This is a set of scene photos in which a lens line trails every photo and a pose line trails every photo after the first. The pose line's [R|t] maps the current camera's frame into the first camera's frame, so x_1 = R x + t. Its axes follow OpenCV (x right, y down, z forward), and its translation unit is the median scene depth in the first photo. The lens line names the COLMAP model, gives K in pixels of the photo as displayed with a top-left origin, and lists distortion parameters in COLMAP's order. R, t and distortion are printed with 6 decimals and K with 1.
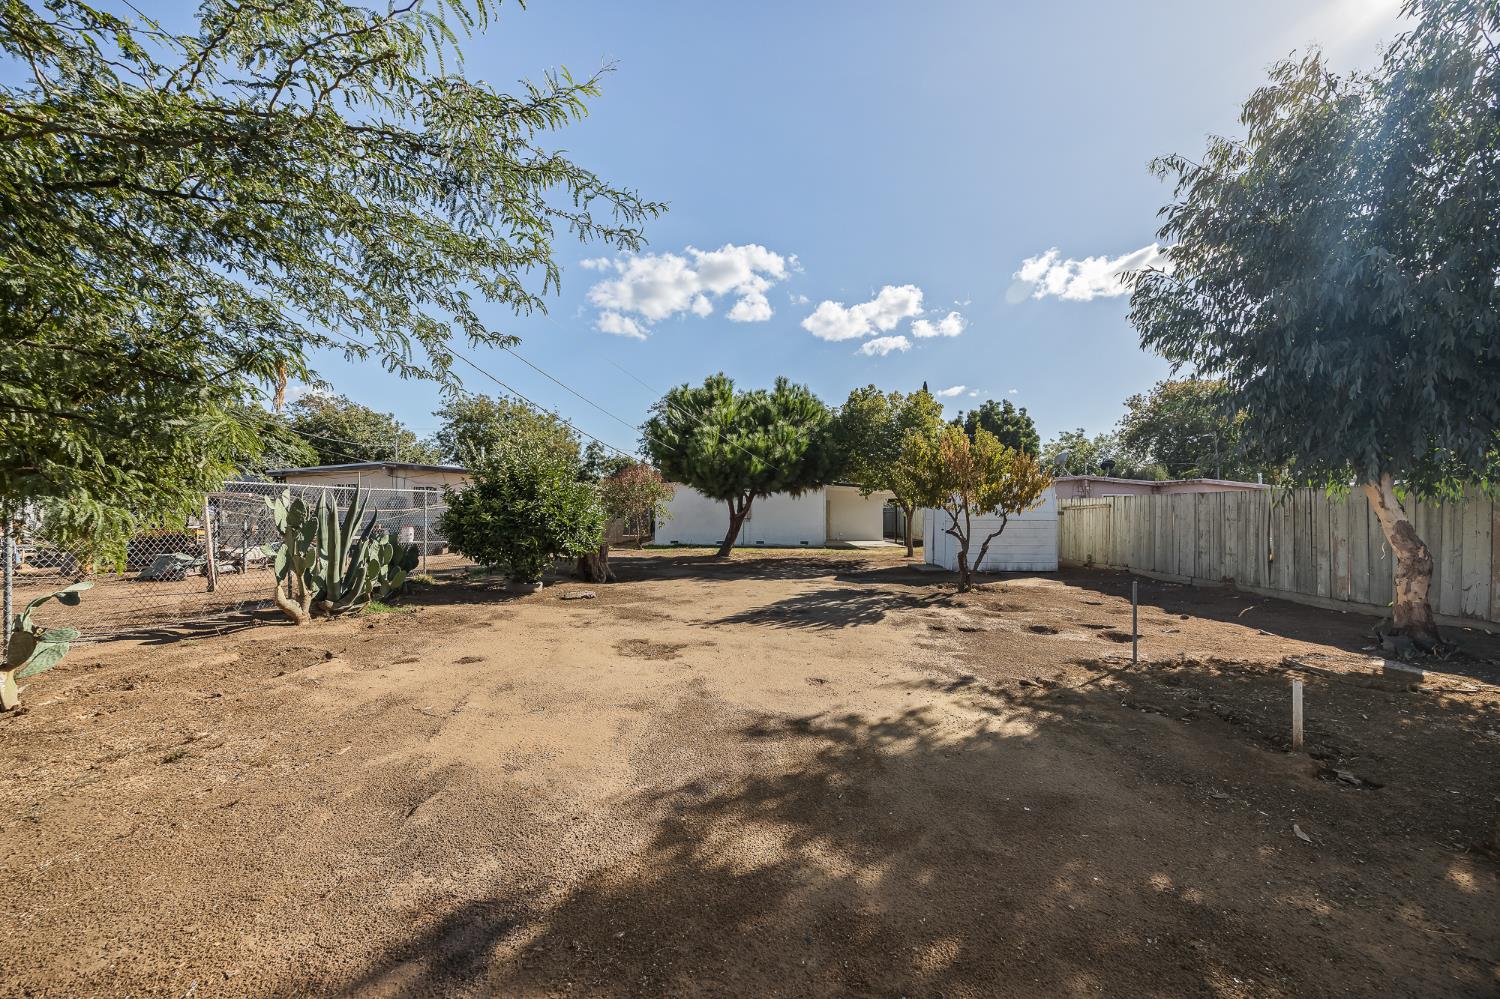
lens RADIAL K [[586.7, 0, 751.5], [0, 586.7, 507.6], [0, 0, 1]] dist [0.001019, 0.000142]
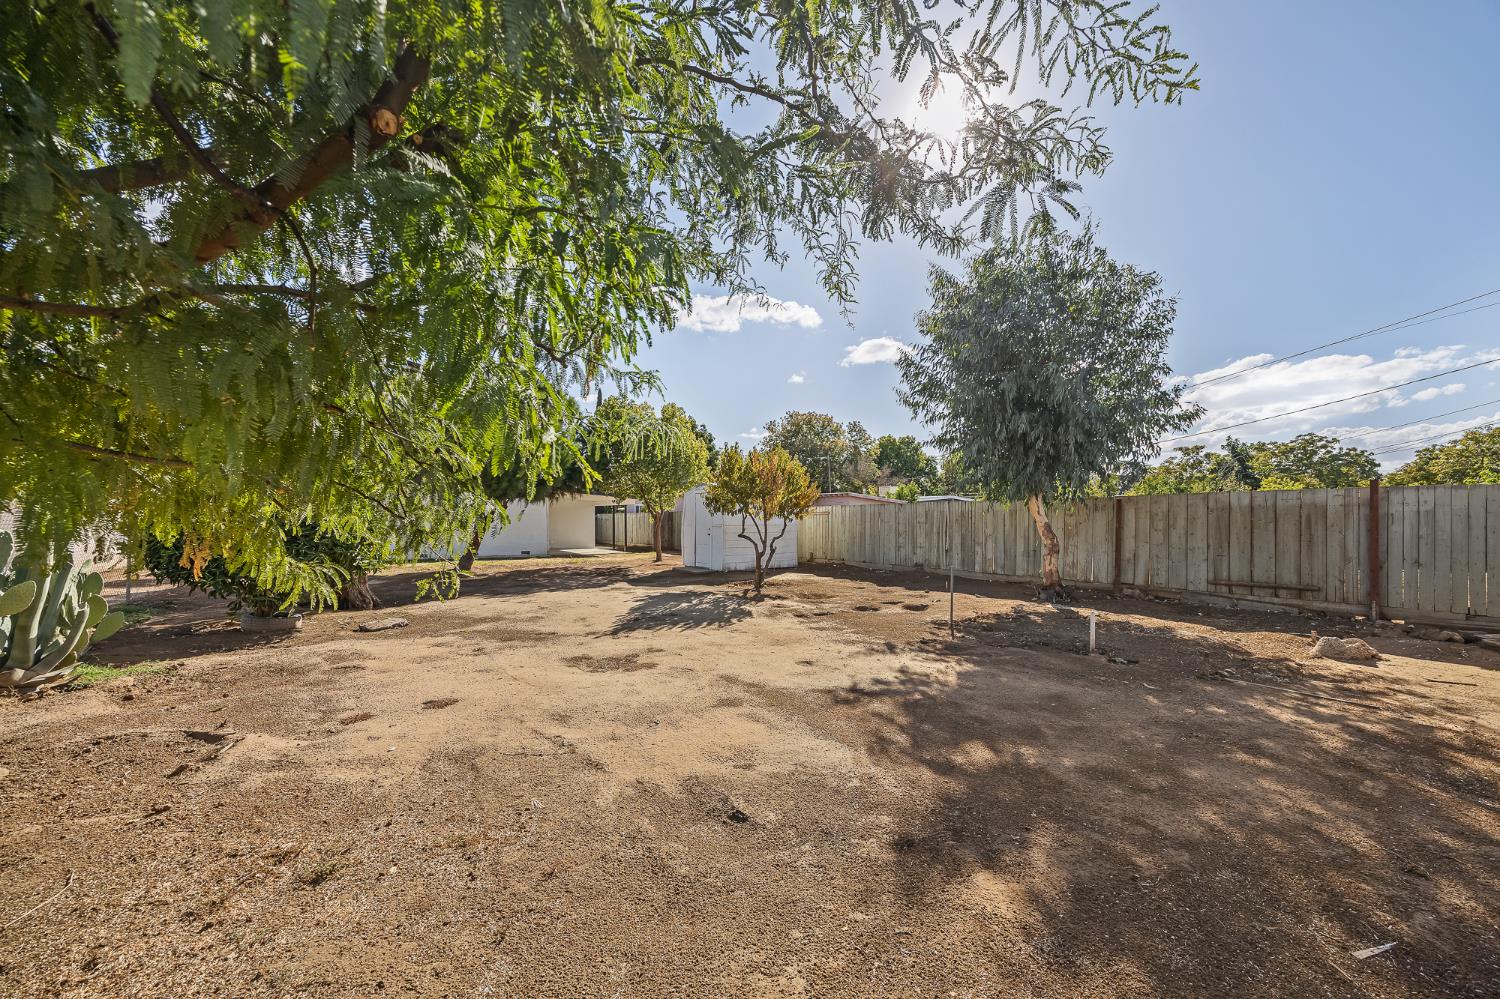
lens RADIAL K [[608.5, 0, 749.3], [0, 608.5, 520.0], [0, 0, 1]] dist [0.001370, 0.000157]
pose [[0.809758, -0.004005, 0.586750, -0.497111], [-0.001135, 0.999964, 0.008392, 0.001913], [-0.586762, -0.007462, 0.809725, 0.066329]]
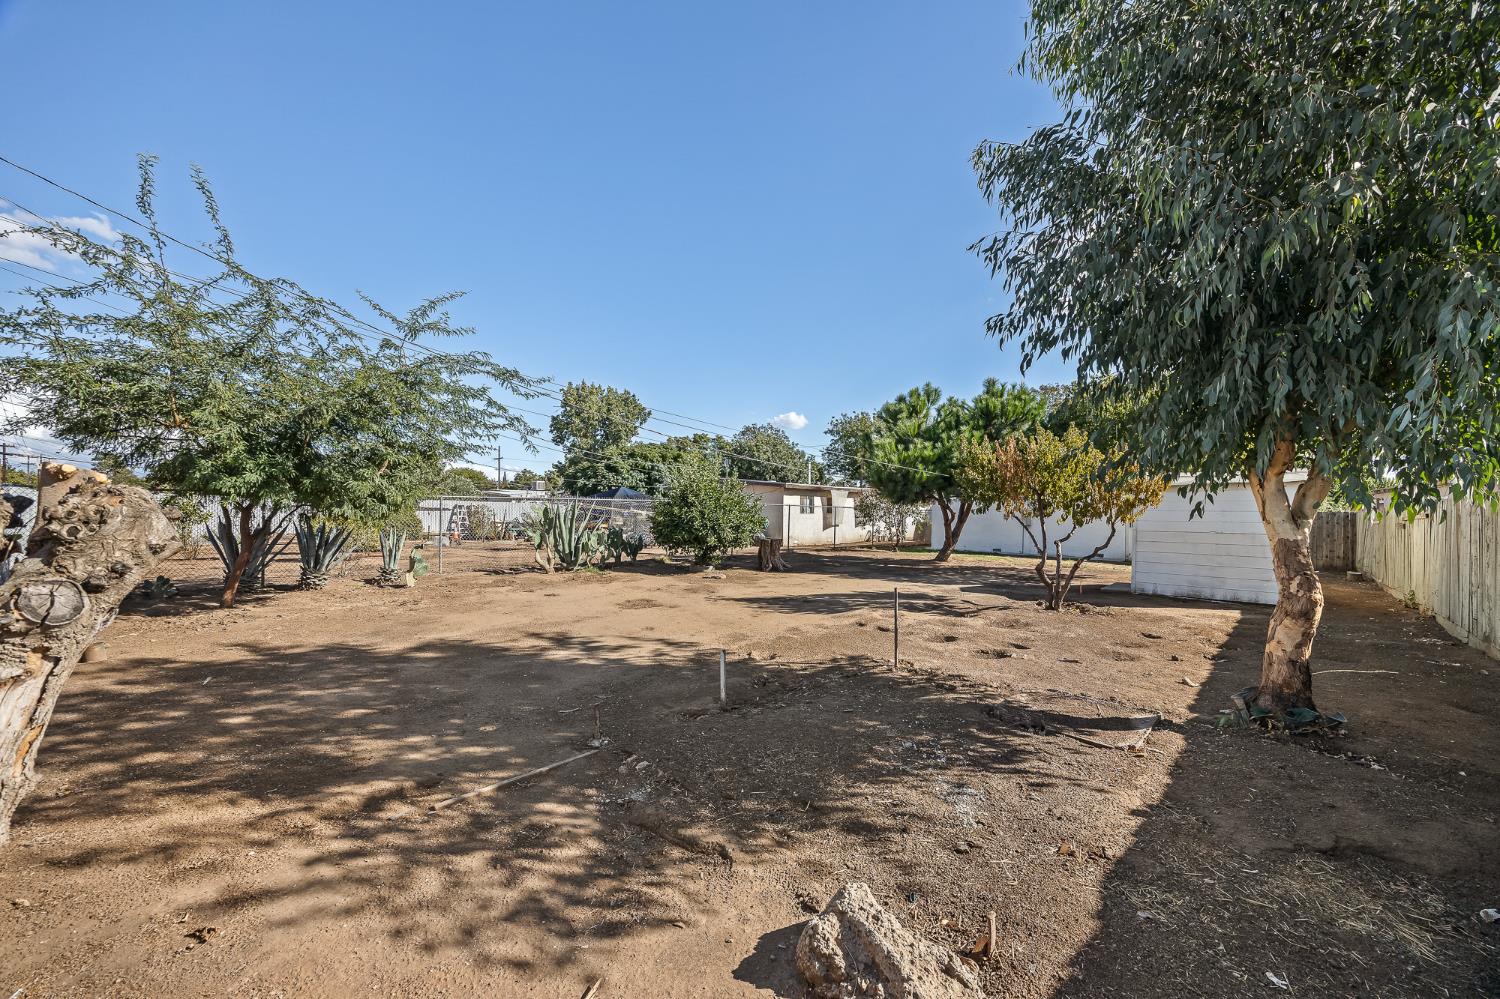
lens RADIAL K [[586.7, 0, 751.5], [0, 586.7, 507.6], [0, 0, 1]] dist [0.001019, 0.000142]
pose [[0.759007, 0.003495, -0.651073, 0.785300], [-0.008477, 0.999954, -0.004514, -0.006259], [0.651028, 0.008946, 0.759001, 0.016894]]
